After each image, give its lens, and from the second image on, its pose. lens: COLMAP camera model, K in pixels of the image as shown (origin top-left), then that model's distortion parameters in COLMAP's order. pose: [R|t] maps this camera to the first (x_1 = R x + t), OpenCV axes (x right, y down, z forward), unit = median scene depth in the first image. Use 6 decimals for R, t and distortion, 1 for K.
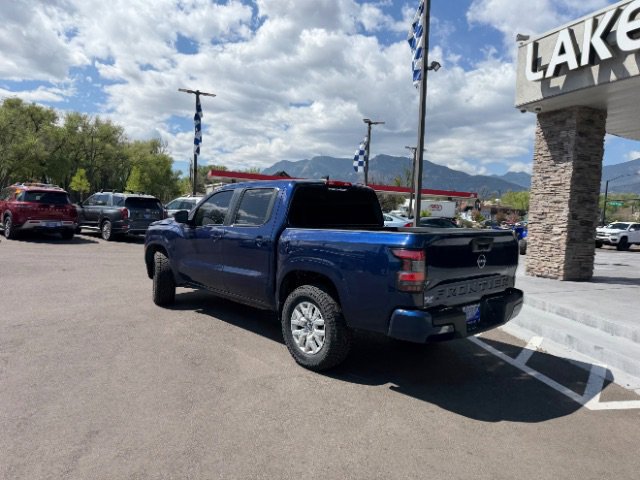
lens RADIAL K [[449.7, 0, 317.3], [0, 449.7, 238.3], [0, 0, 1]] dist [0.032048, -0.041275]
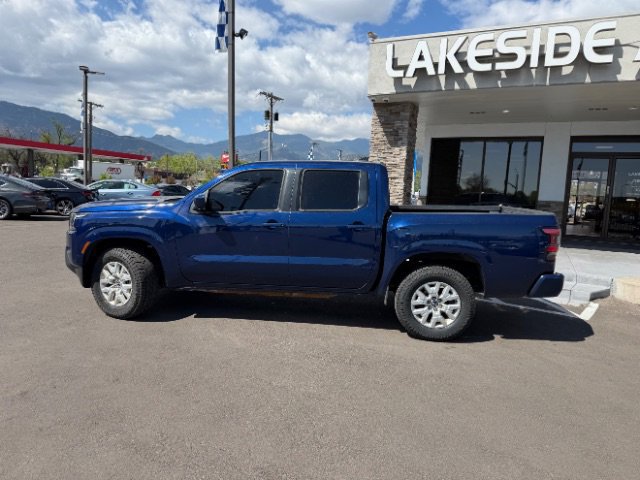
lens RADIAL K [[449.7, 0, 316.3], [0, 449.7, 241.1], [0, 0, 1]] dist [0.032048, -0.041275]
pose [[0.744676, -0.087665, 0.661644, -0.559405], [0.029074, 0.994656, 0.099065, -0.041158], [-0.666792, -0.054535, 0.743245, 0.234645]]
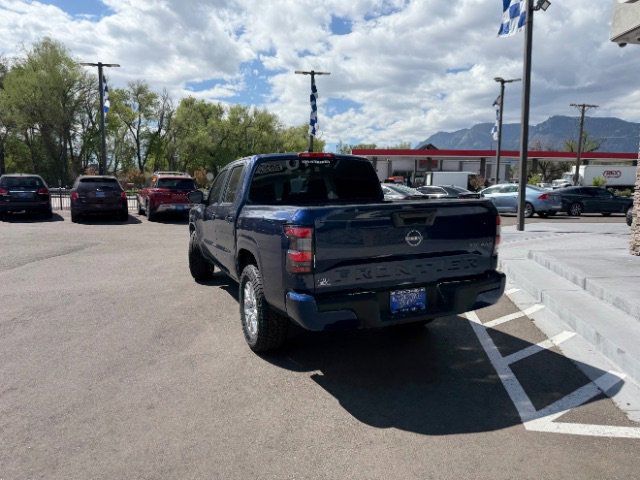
lens RADIAL K [[449.7, 0, 315.7], [0, 449.7, 243.9], [0, 0, 1]] dist [0.032048, -0.041275]
pose [[0.941337, -0.001242, -0.337466, 0.260366], [0.022282, 0.998040, 0.058481, 0.004908], [0.336732, -0.062570, 0.939519, 0.085980]]
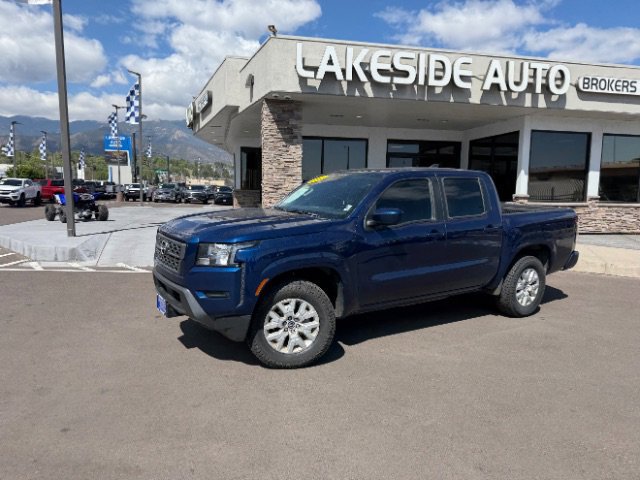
lens RADIAL K [[449.7, 0, 316.2], [0, 449.7, 240.8], [0, 0, 1]] dist [0.032048, -0.041275]
pose [[0.181292, -0.157097, 0.970801, -0.845899], [0.044910, 0.987451, 0.151405, -0.100706], [-0.982403, 0.016150, 0.186072, 0.812757]]
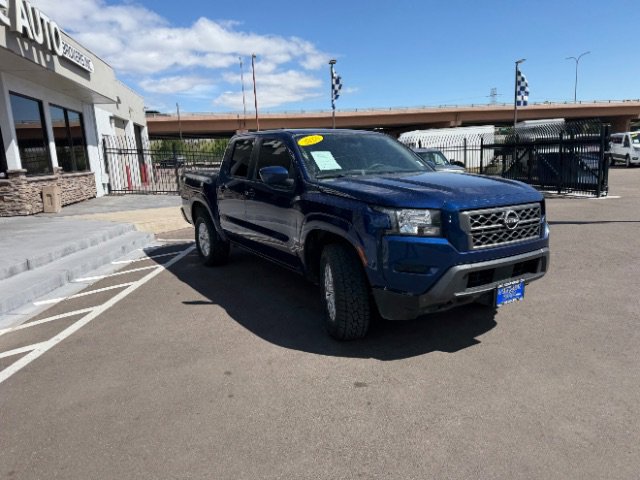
lens RADIAL K [[449.7, 0, 318.0], [0, 449.7, 240.6], [0, 0, 1]] dist [0.032048, -0.041275]
pose [[-0.982650, -0.036144, 0.181912, -0.212177], [0.010929, 0.967837, 0.251339, -0.110711], [-0.185146, 0.248966, -0.950651, 1.589393]]
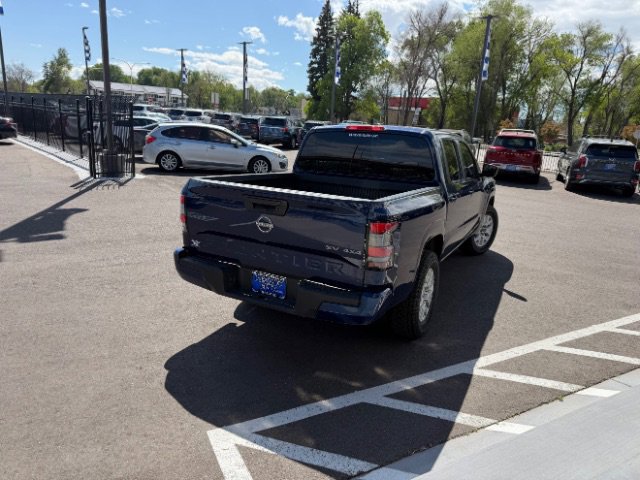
lens RADIAL K [[449.7, 0, 317.4], [0, 449.7, 241.5], [0, 0, 1]] dist [0.032048, -0.041275]
pose [[0.321828, 0.216825, -0.921636, 0.640786], [-0.100914, 0.975735, 0.194314, -0.048720], [0.941405, 0.030470, 0.335900, 0.450101]]
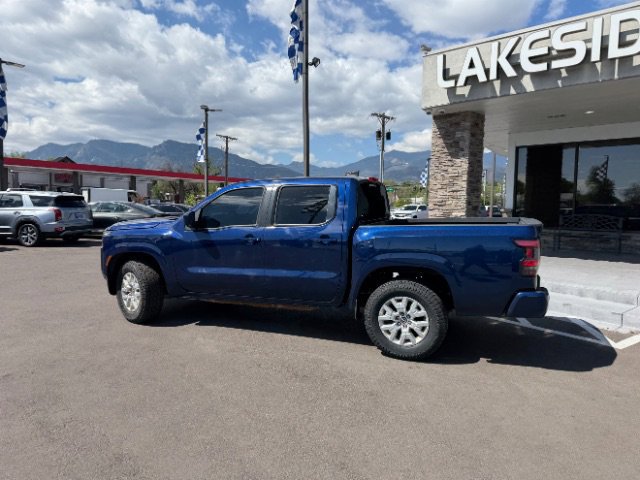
lens RADIAL K [[449.7, 0, 316.8], [0, 449.7, 236.9], [0, 0, 1]] dist [0.032048, -0.041275]
pose [[0.901134, -0.063267, 0.428899, -0.377234], [0.053191, 0.997955, 0.035451, -0.024592], [-0.430265, -0.009132, 0.902657, 0.090560]]
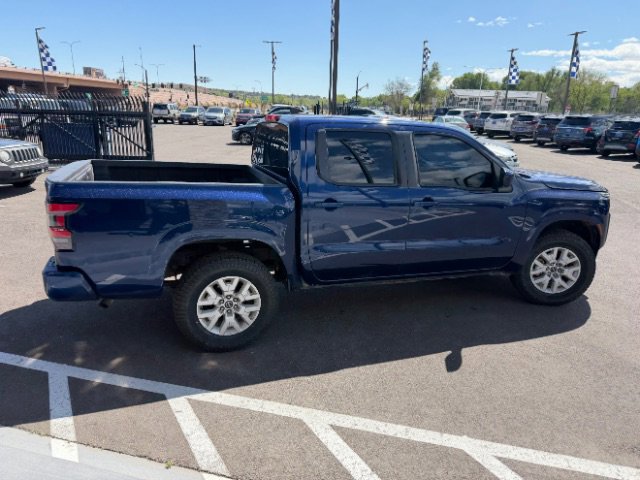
lens RADIAL K [[449.7, 0, 318.8], [0, 449.7, 234.3], [0, 0, 1]] dist [0.032048, -0.041275]
pose [[-0.402695, 0.186517, -0.896130, 0.563165], [-0.101673, 0.963846, 0.246300, -0.093042], [0.909670, 0.190296, -0.369172, 1.025590]]
